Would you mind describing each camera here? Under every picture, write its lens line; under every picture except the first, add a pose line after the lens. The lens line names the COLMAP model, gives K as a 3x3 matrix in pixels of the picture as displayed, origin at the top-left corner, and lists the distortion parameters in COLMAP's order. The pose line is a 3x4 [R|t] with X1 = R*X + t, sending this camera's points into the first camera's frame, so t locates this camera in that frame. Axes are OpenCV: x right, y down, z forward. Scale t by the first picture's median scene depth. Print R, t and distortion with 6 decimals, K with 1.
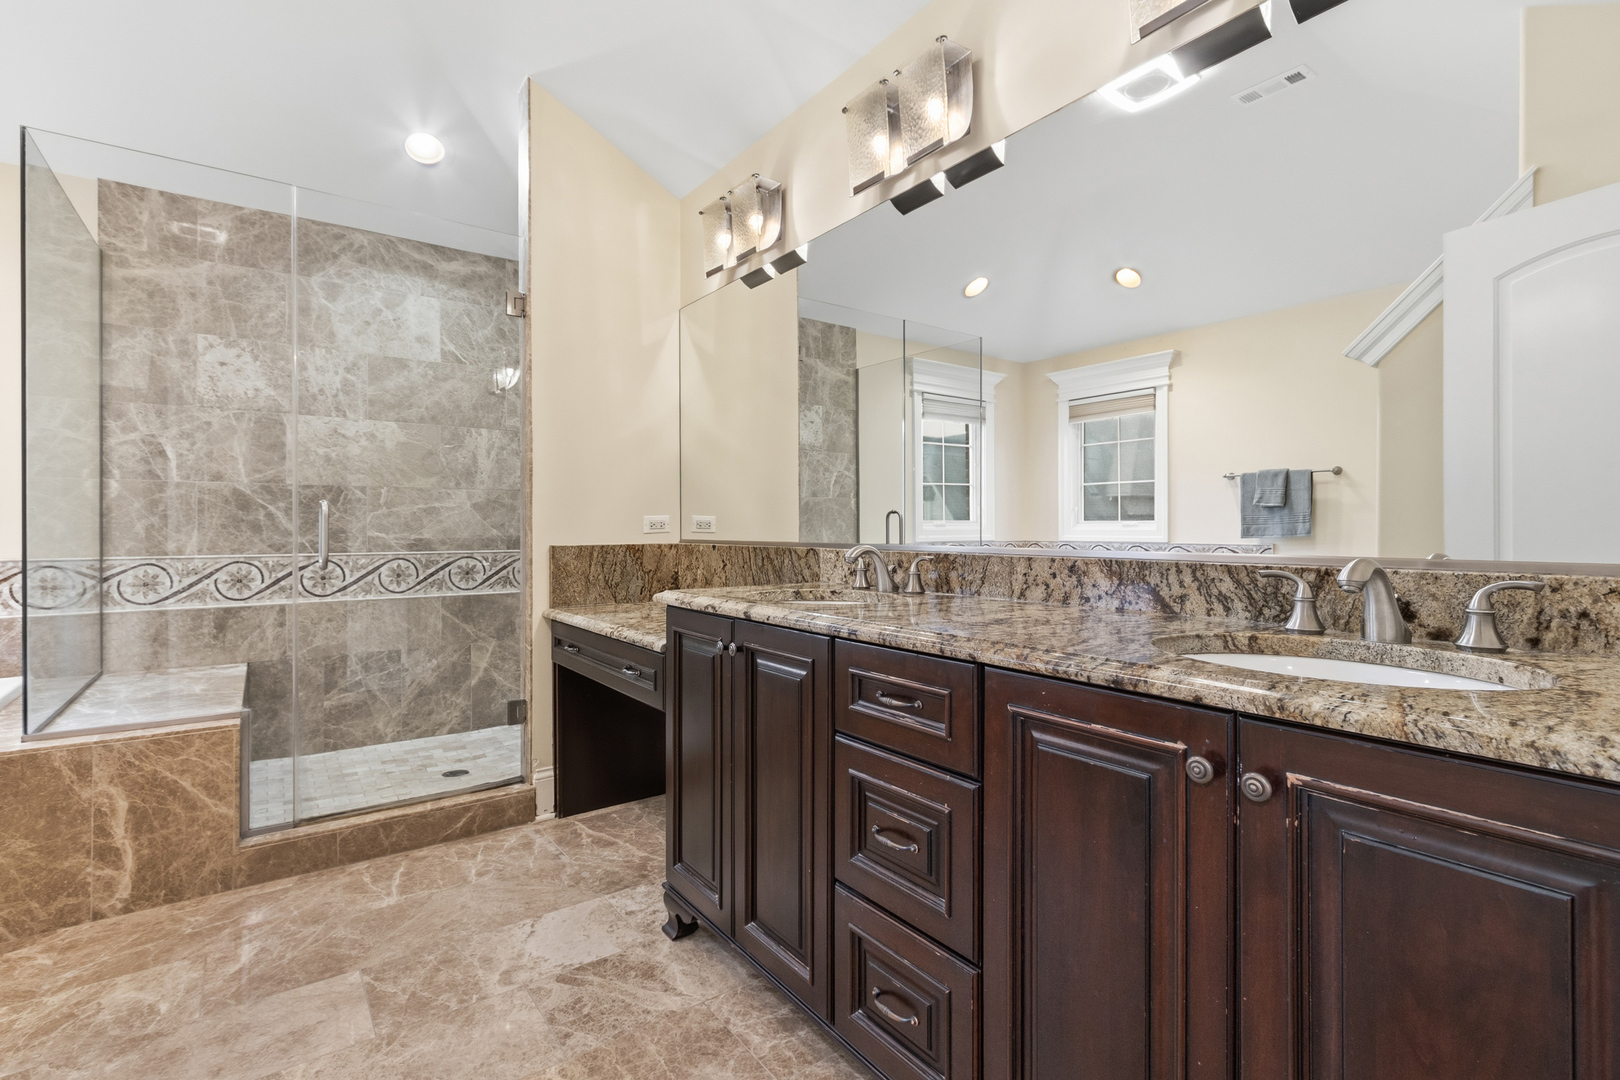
lens RADIAL K [[734.9, 0, 807.7], [0, 734.9, 530.9], [0, 0, 1]] dist [0.004621, -0.002453]
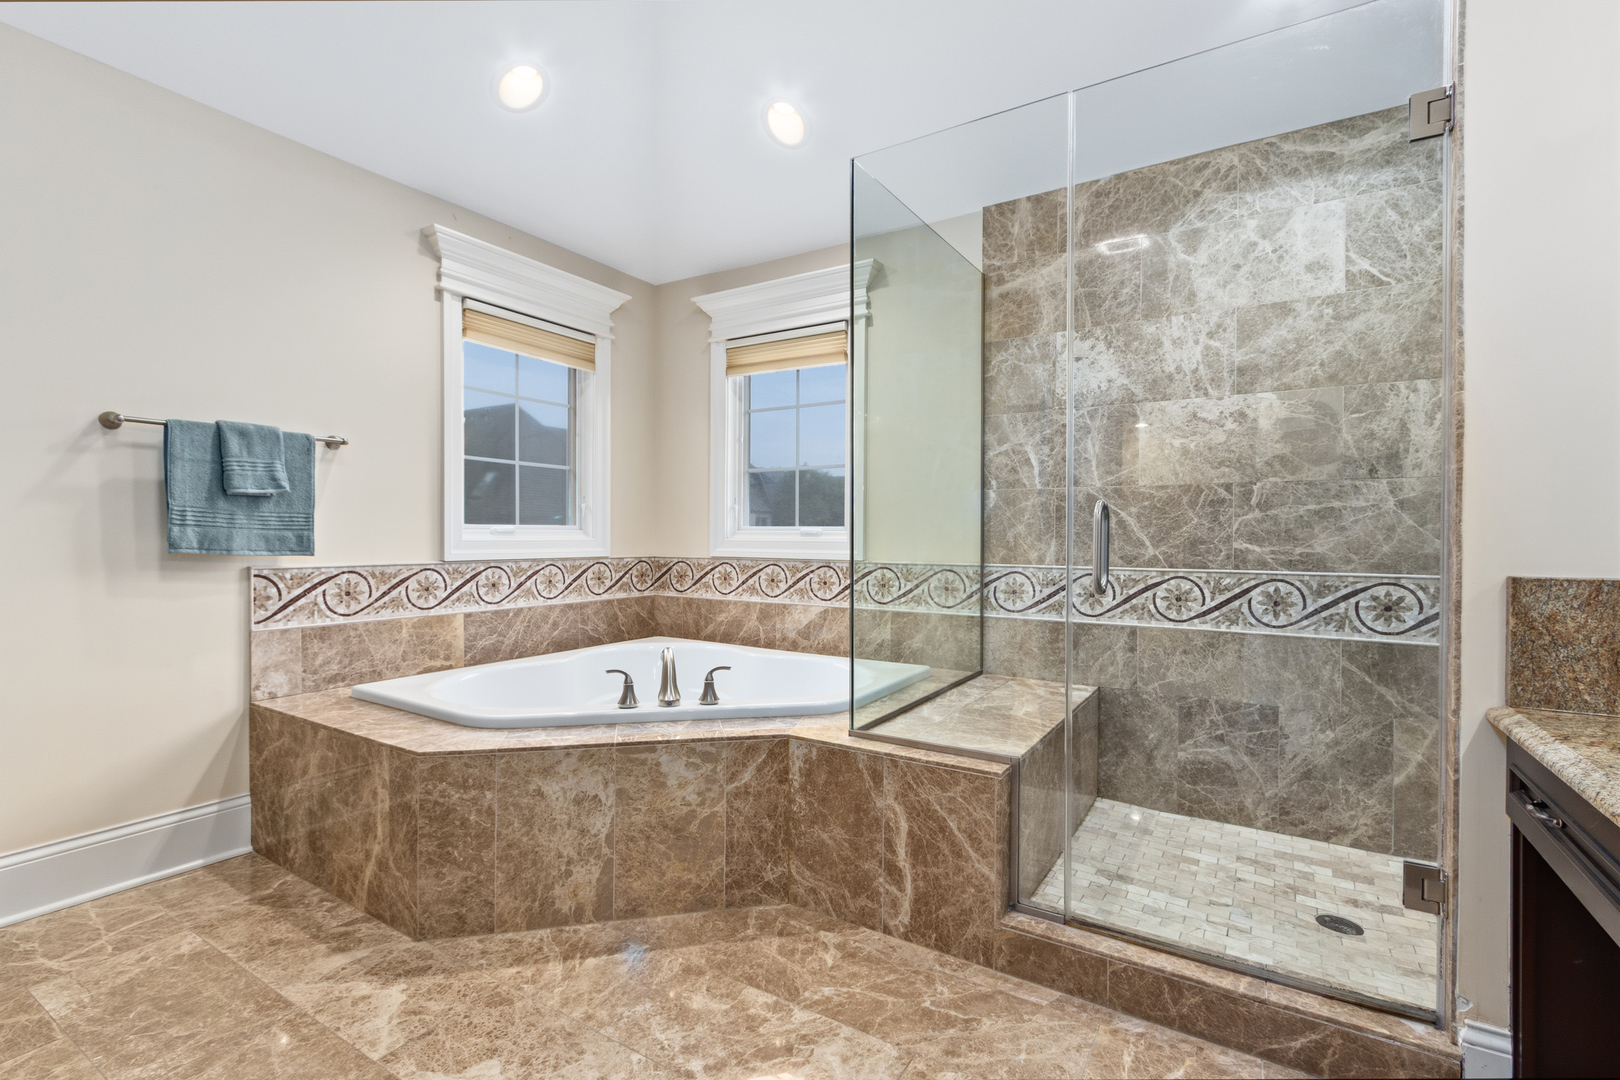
lens RADIAL K [[734.9, 0, 802.7], [0, 734.9, 539.5], [0, 0, 1]] dist [0.004621, -0.002453]
pose [[0.364564, 0.009041, -0.931134, -0.059182], [-0.008732, 0.999942, 0.006291, -0.003338], [0.931137, 0.005837, 0.364622, 0.340765]]
